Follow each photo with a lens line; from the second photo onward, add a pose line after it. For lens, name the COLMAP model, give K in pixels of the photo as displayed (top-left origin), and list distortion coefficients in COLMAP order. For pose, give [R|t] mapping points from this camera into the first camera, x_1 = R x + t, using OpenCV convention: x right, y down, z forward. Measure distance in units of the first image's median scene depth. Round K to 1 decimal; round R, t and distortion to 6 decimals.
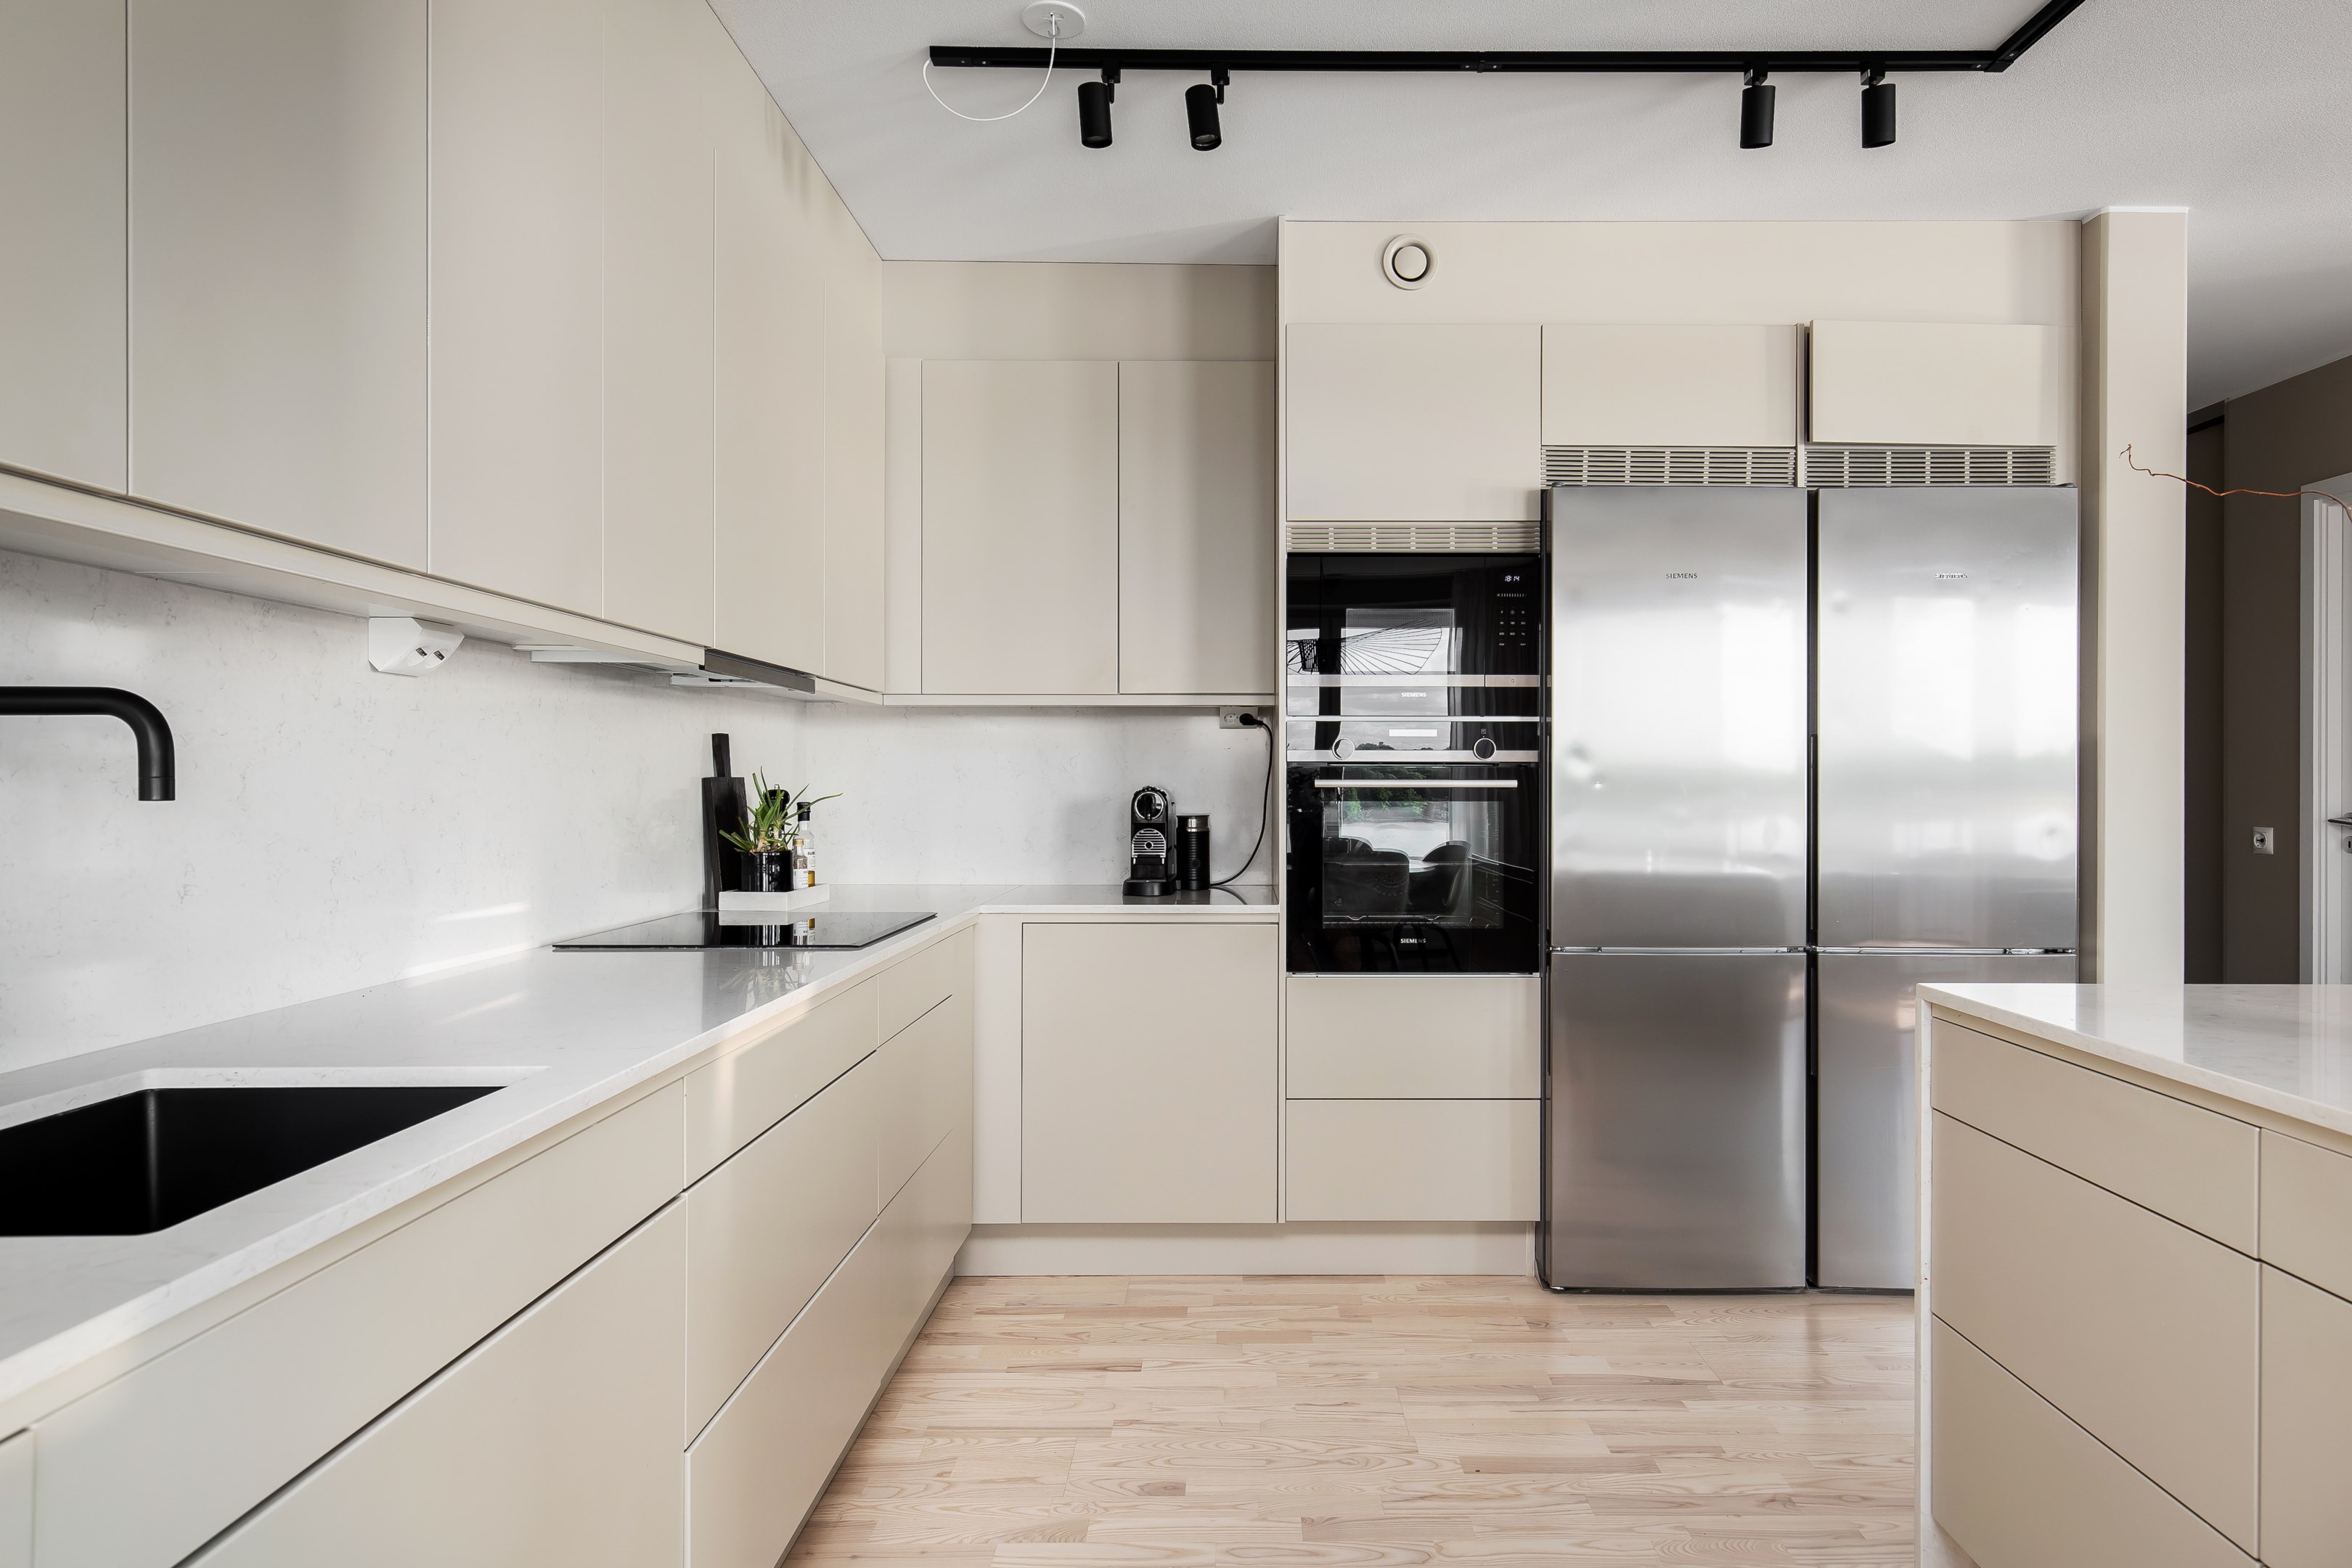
lens RADIAL K [[1367.8, 0, 1176.0], [0, 1367.8, 784.0], [0, 0, 1]] dist [0.004673, -0.001964]
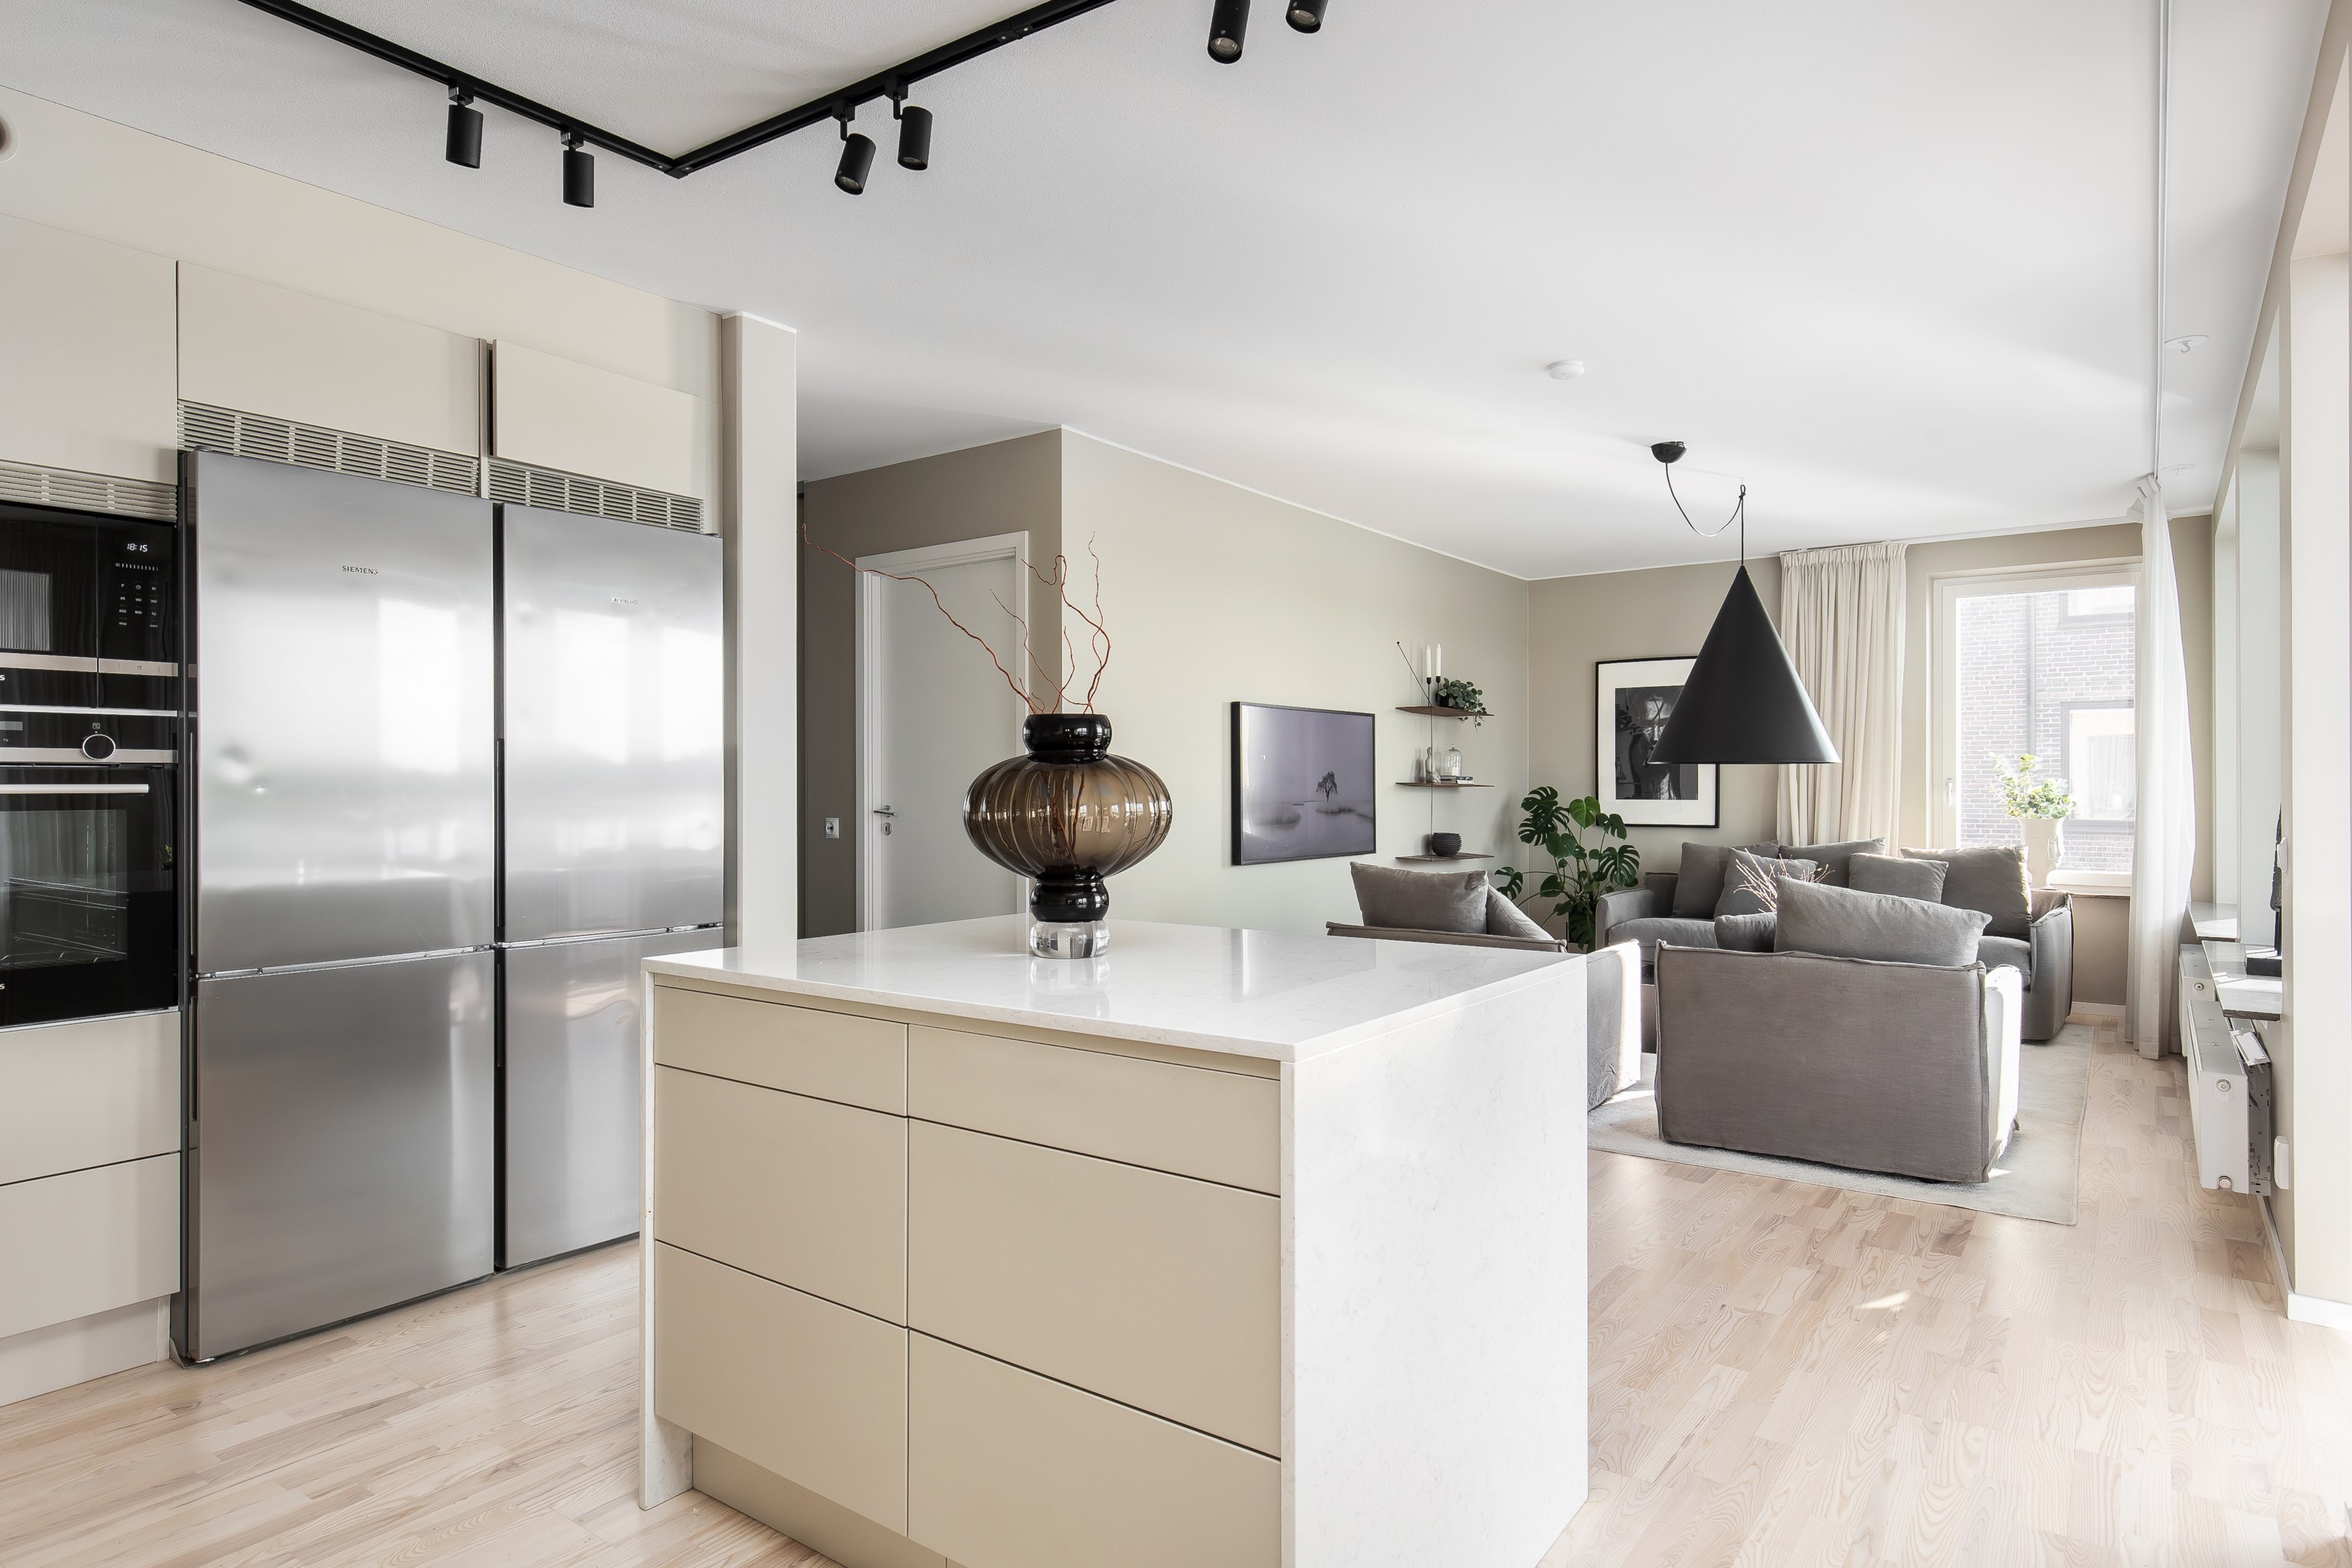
lens RADIAL K [[1319.8, 0, 1180.5], [0, 1319.8, 795.8], [0, 0, 1]] dist [-0.000048, -0.000273]
pose [[0.594957, -0.011888, 0.803670, -0.031737], [0.006152, 0.999929, 0.010237, -0.000046], [-0.803734, -0.001147, 0.594988, -0.010754]]
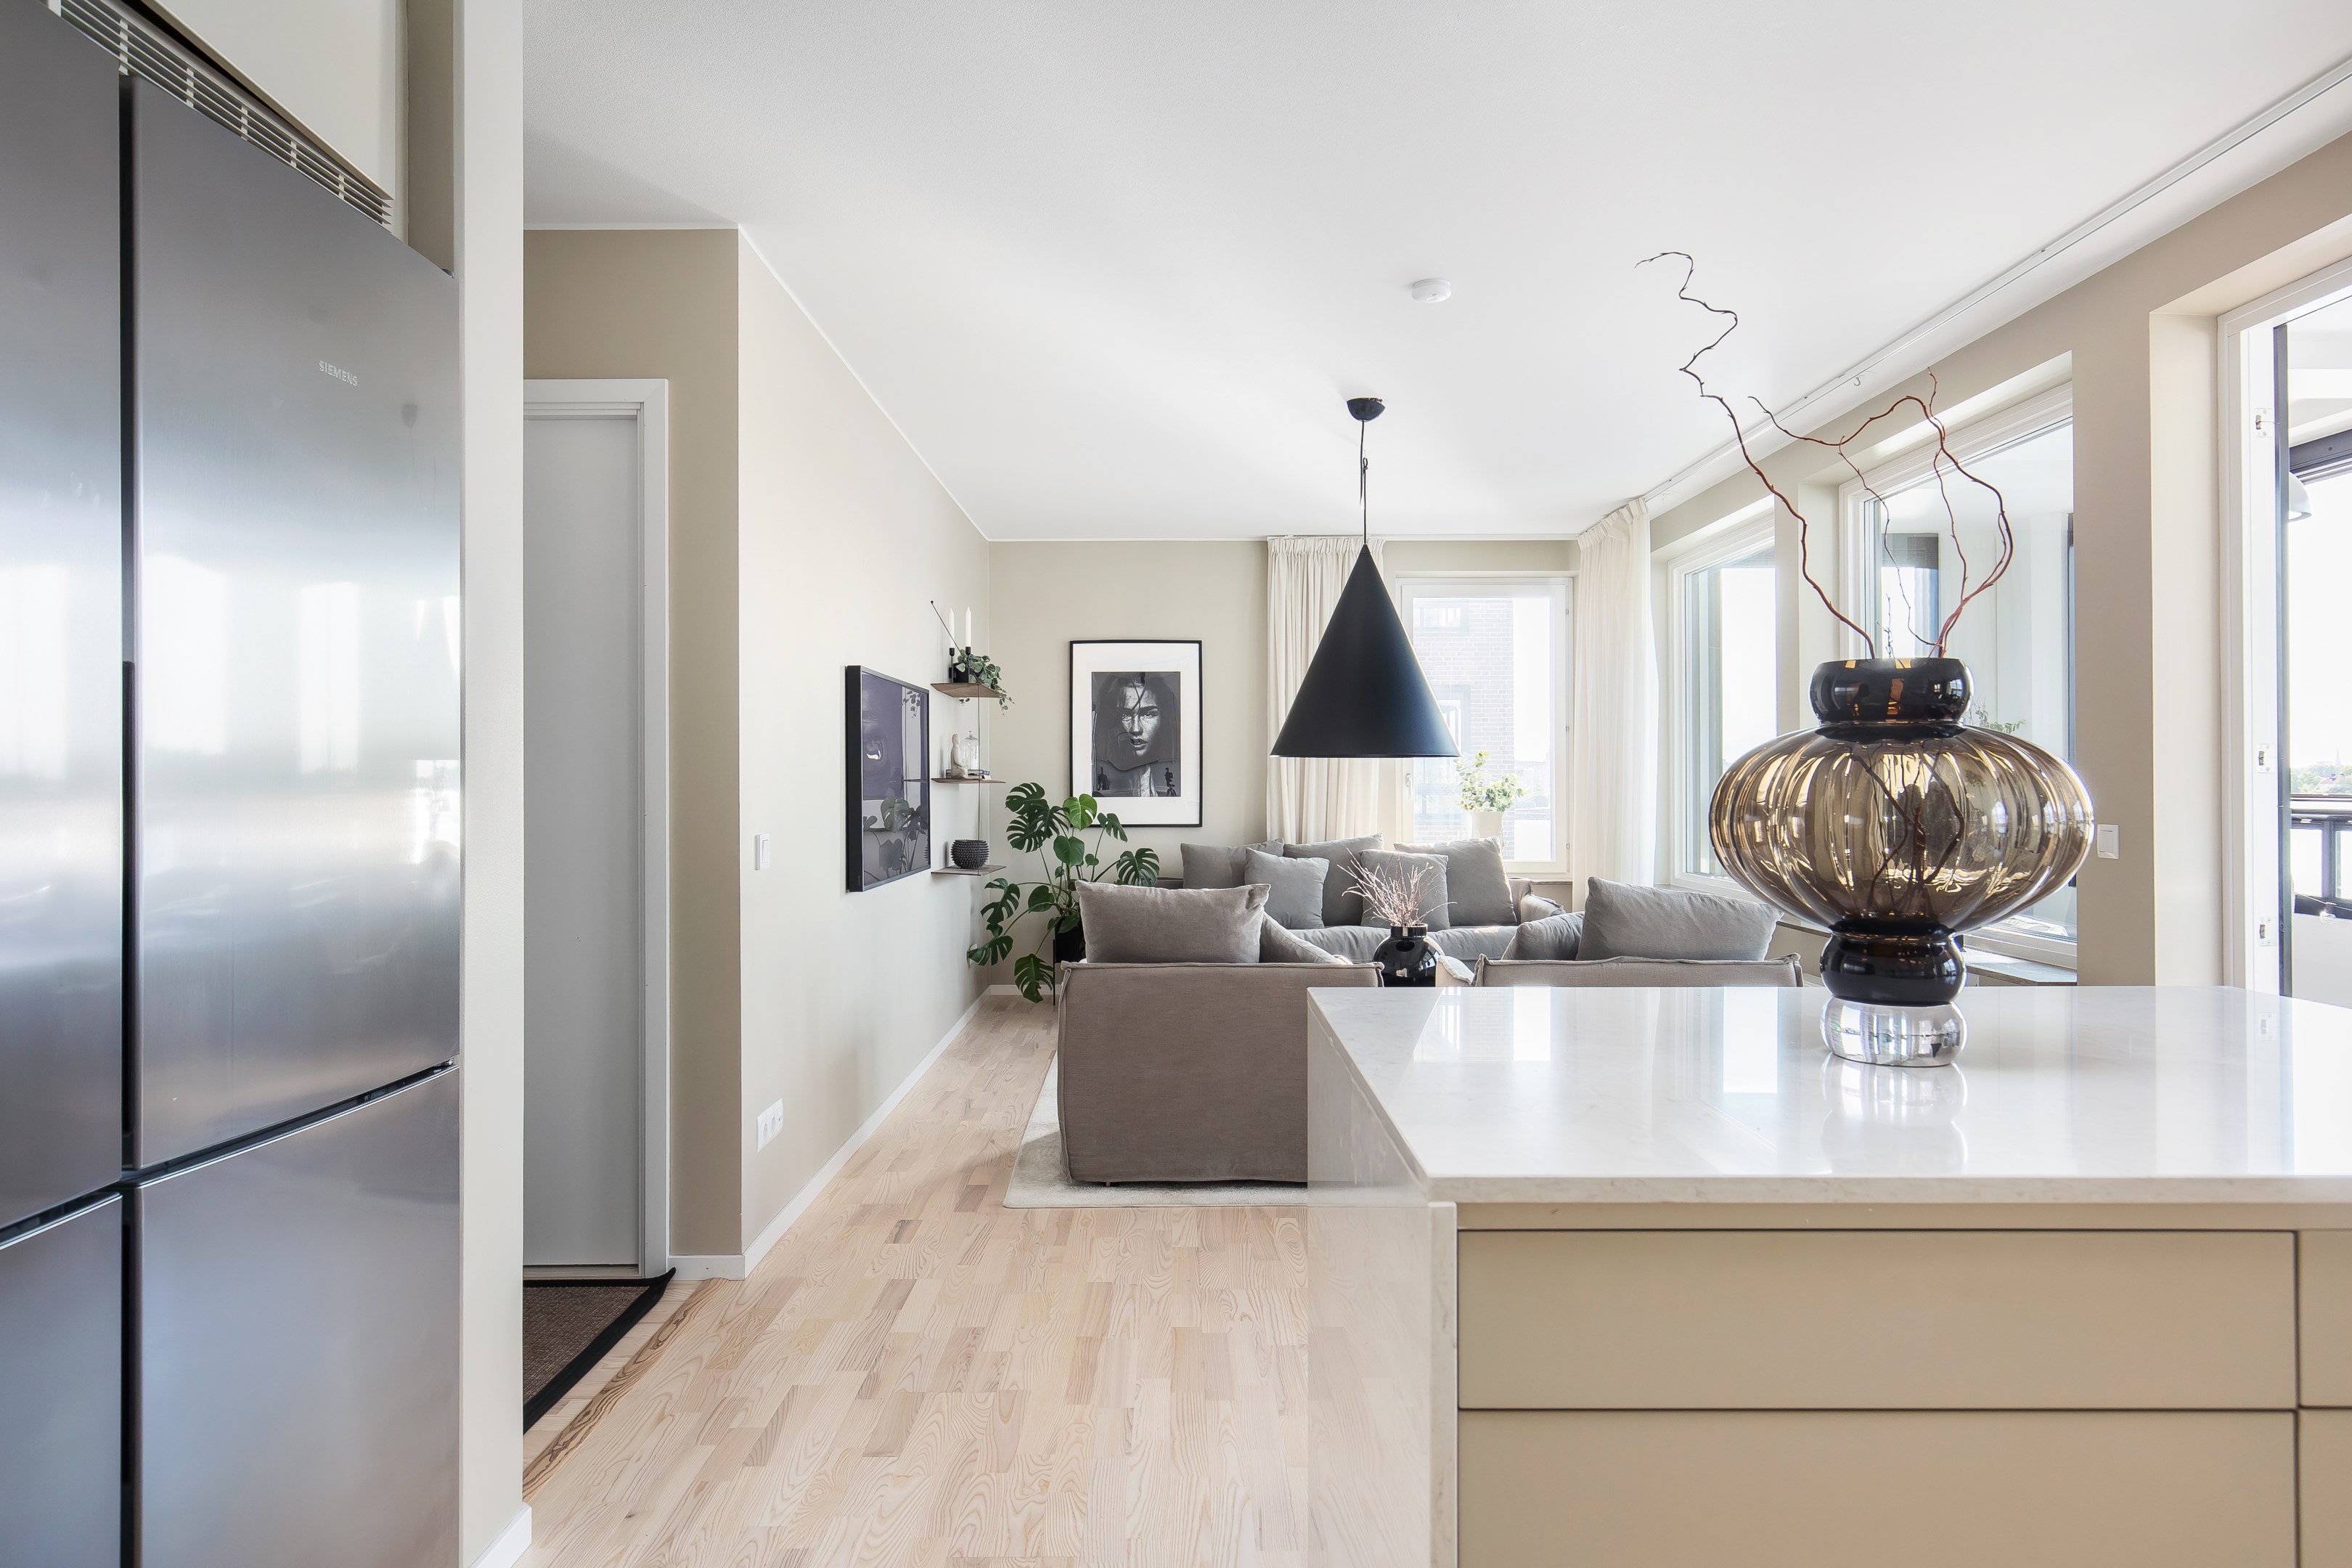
lens RADIAL K [[1458.2, 0, 1214.1], [0, 1458.2, 776.8], [0, 0, 1]] dist [-0.002128, -0.000593]
pose [[-0.011085, -0.002269, 0.999936, 0.021468], [0.006624, 0.999975, 0.002343, -0.000747], [-0.999917, 0.006650, -0.011070, 0.657221]]
